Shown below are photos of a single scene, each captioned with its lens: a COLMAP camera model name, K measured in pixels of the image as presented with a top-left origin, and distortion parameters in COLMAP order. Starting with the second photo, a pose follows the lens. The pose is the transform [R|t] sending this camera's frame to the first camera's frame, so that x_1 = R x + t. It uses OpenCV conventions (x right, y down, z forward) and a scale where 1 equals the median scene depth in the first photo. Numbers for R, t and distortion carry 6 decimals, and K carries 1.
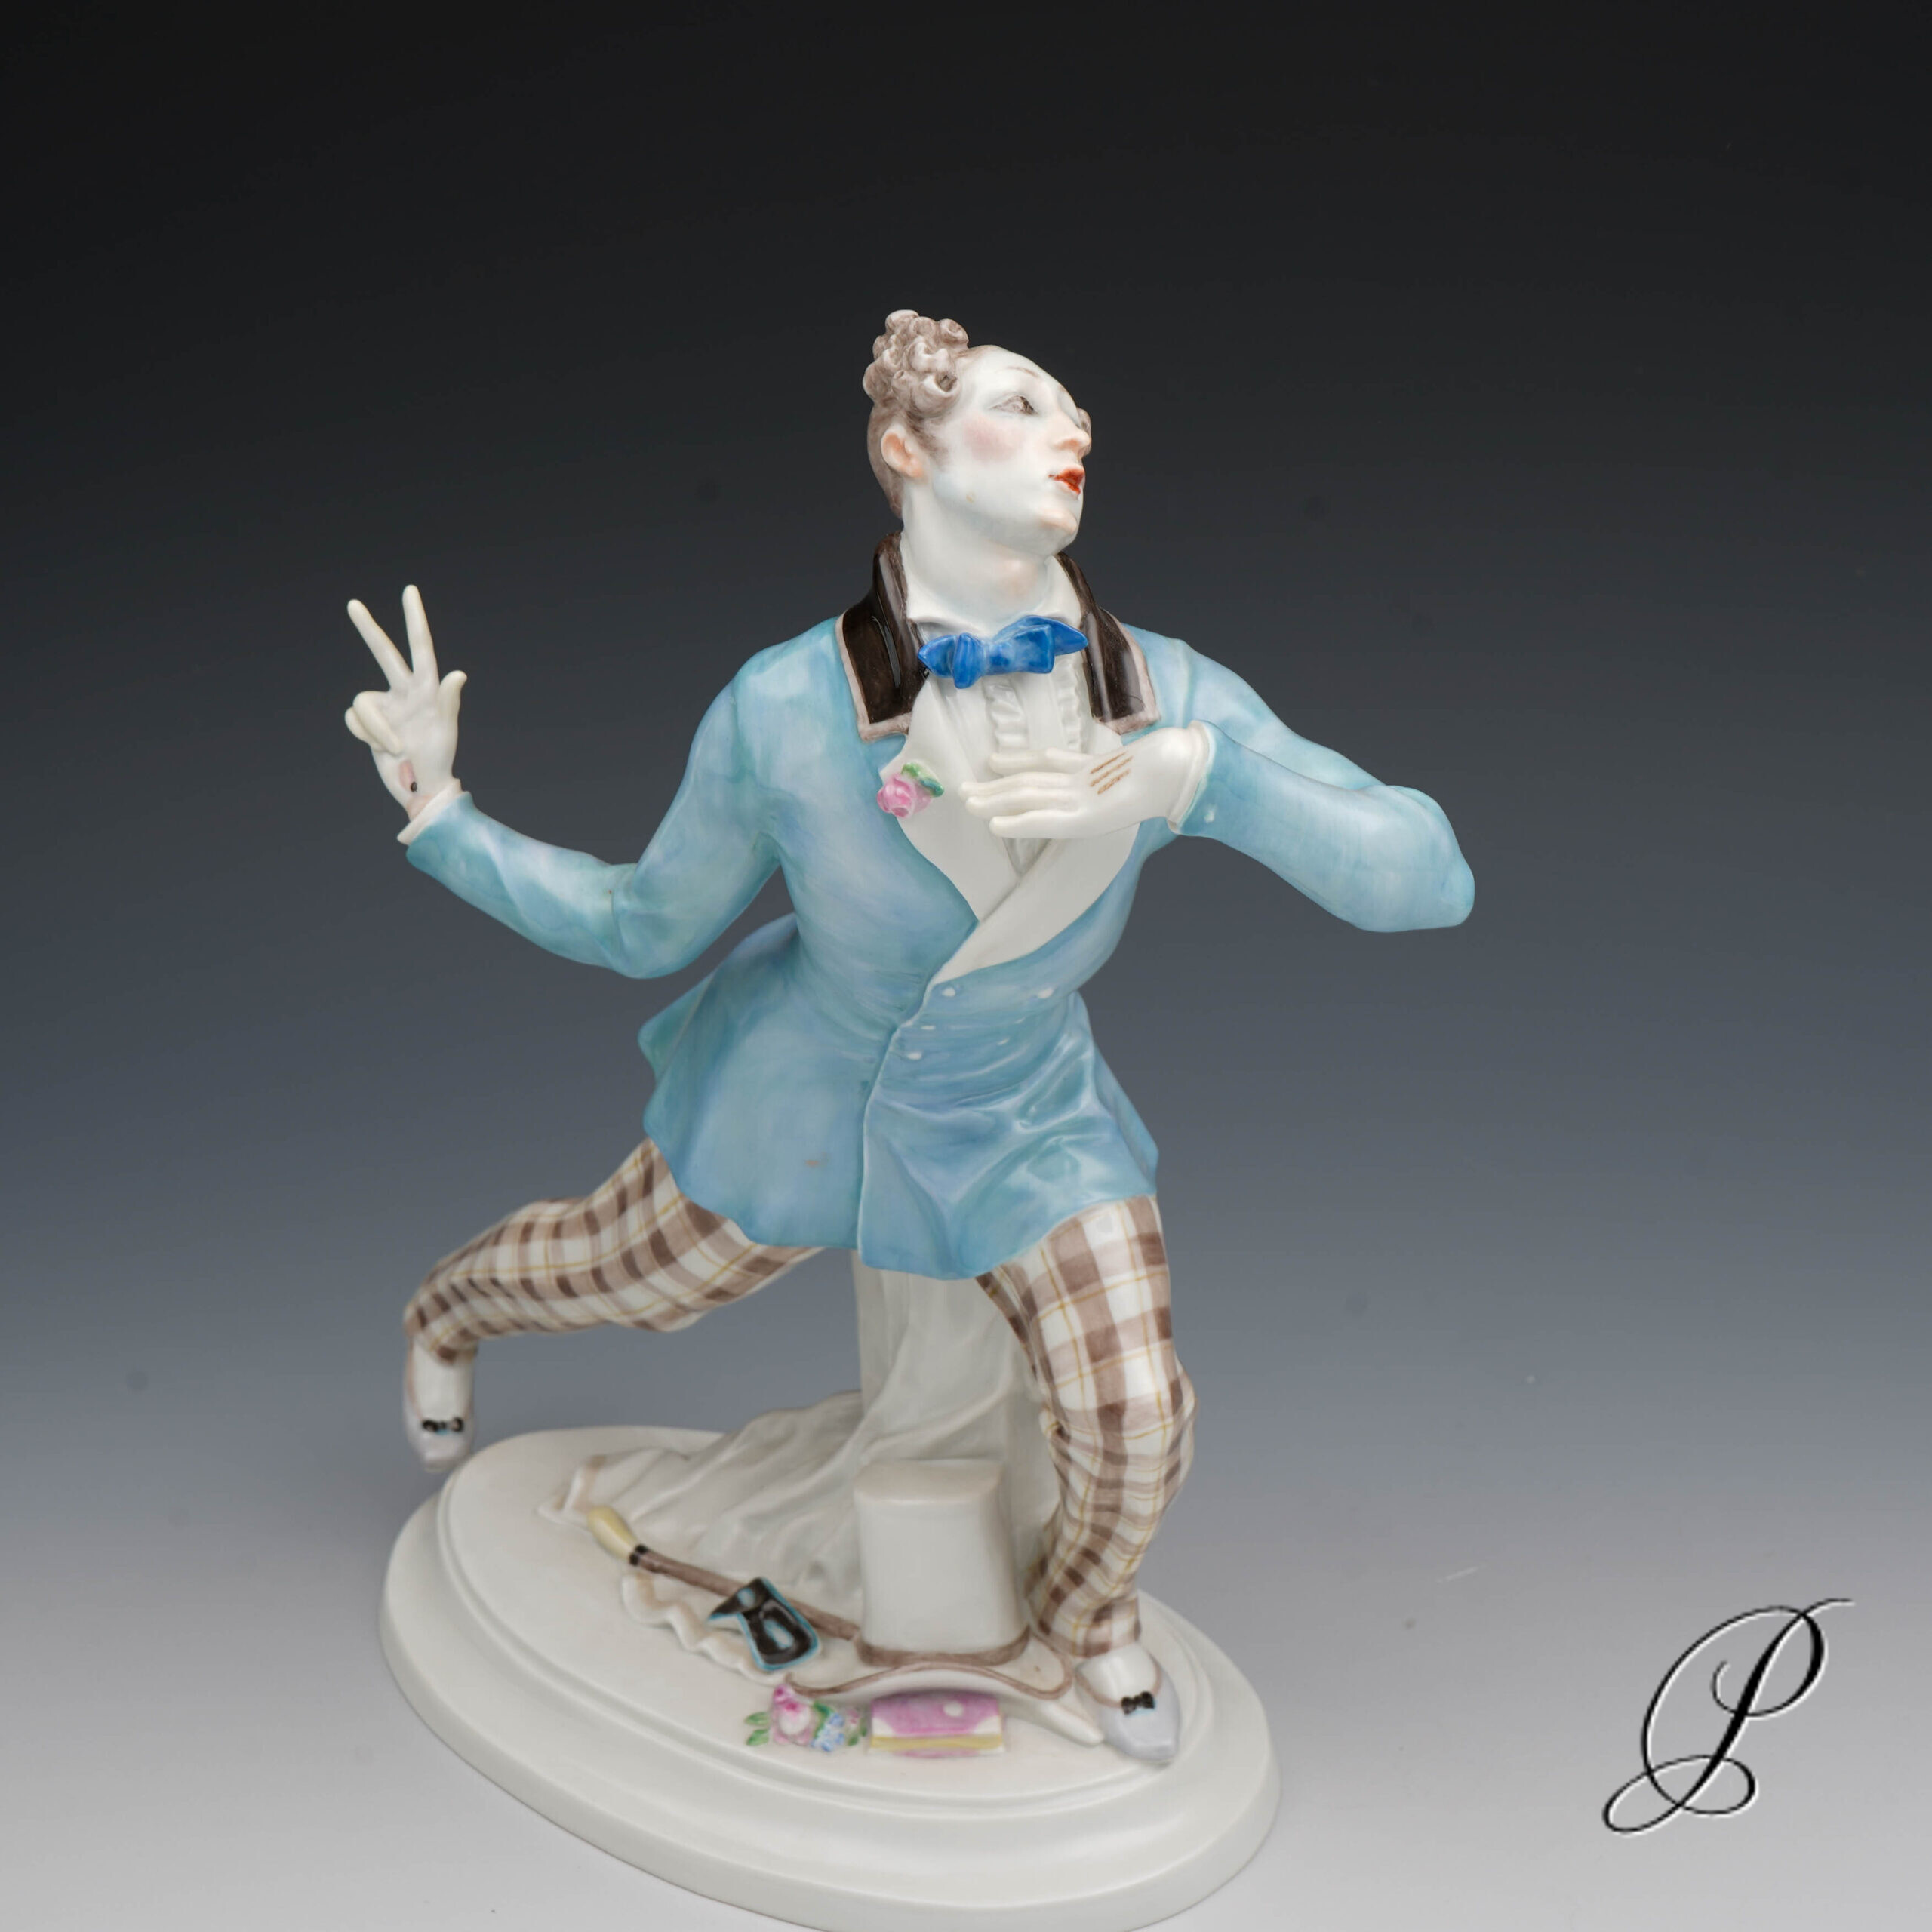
lens RADIAL K [[3489.4, 0, 966.1], [0, 3489.4, 1052.0], [0, 0, 1]] dist [0.000311, -0.192809]
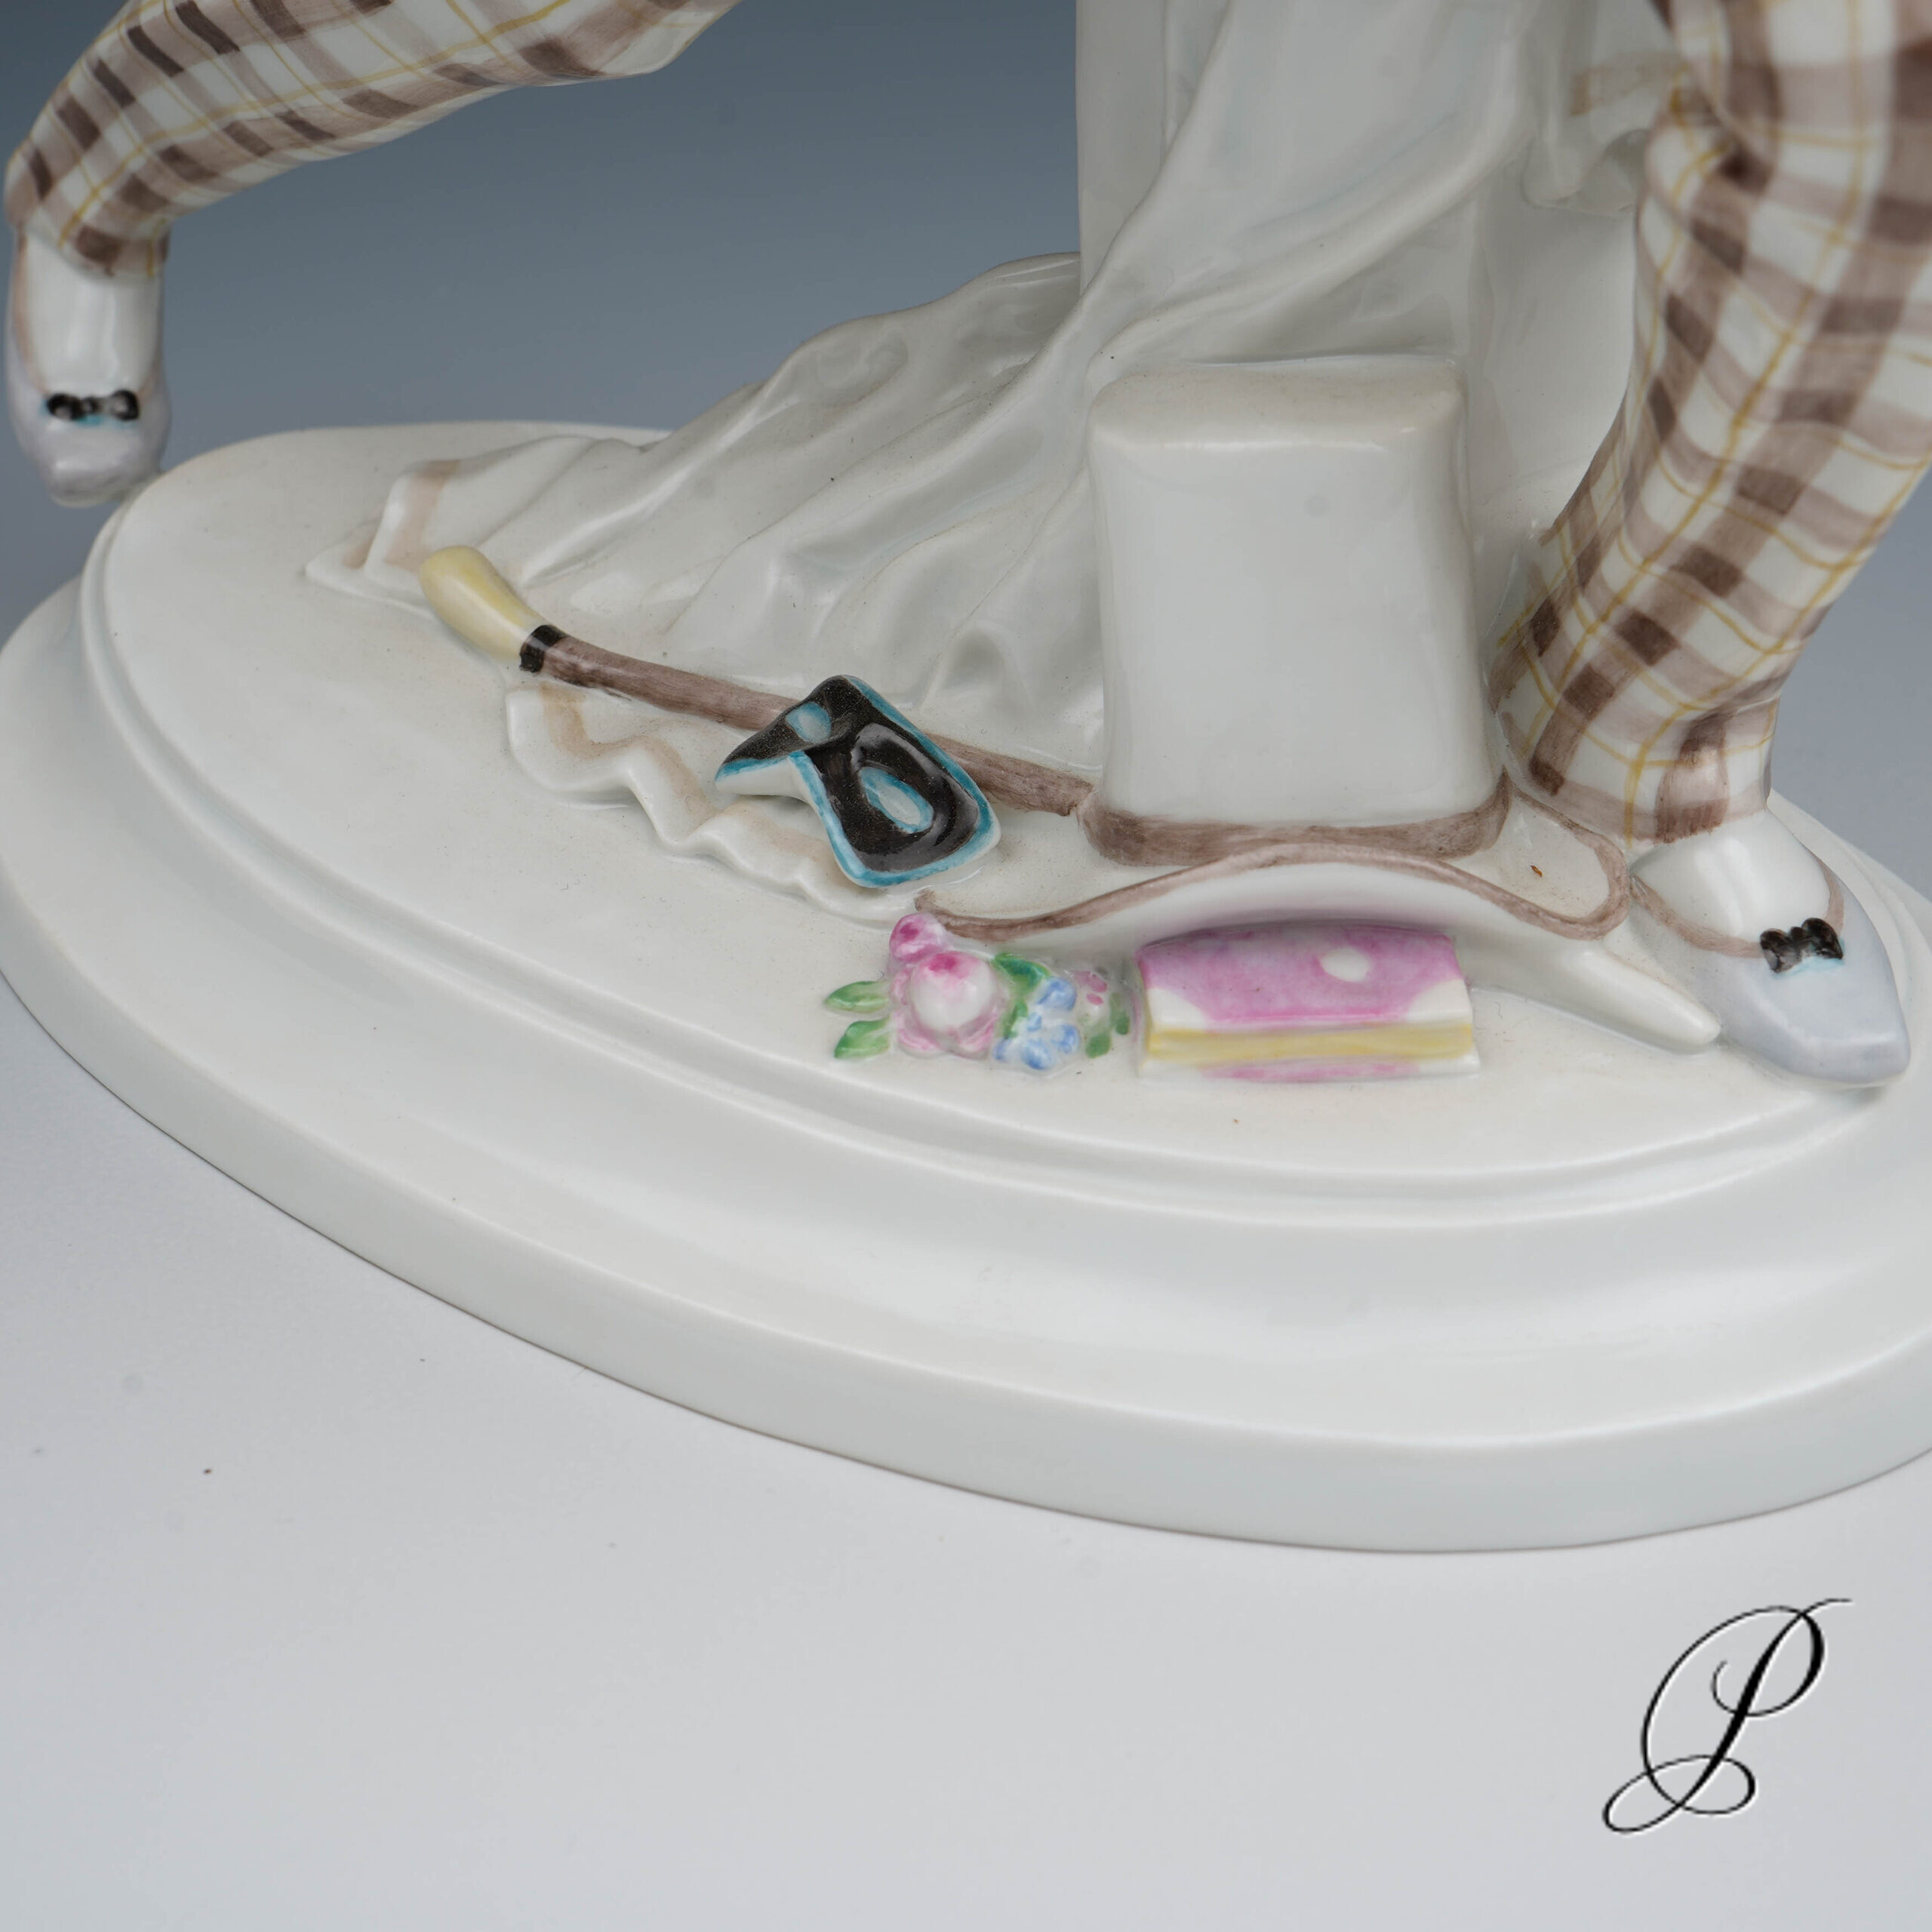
lens RADIAL K [[3489.4, 0, 966.1], [0, 3489.4, 1052.0], [0, 0, 1]] dist [0.000311, -0.192809]
pose [[0.998628, -0.008655, 0.051654, -0.067935], [0.001189, 0.989742, 0.142861, 0.139384], [-0.052361, -0.142603, 0.988394, 0.596331]]
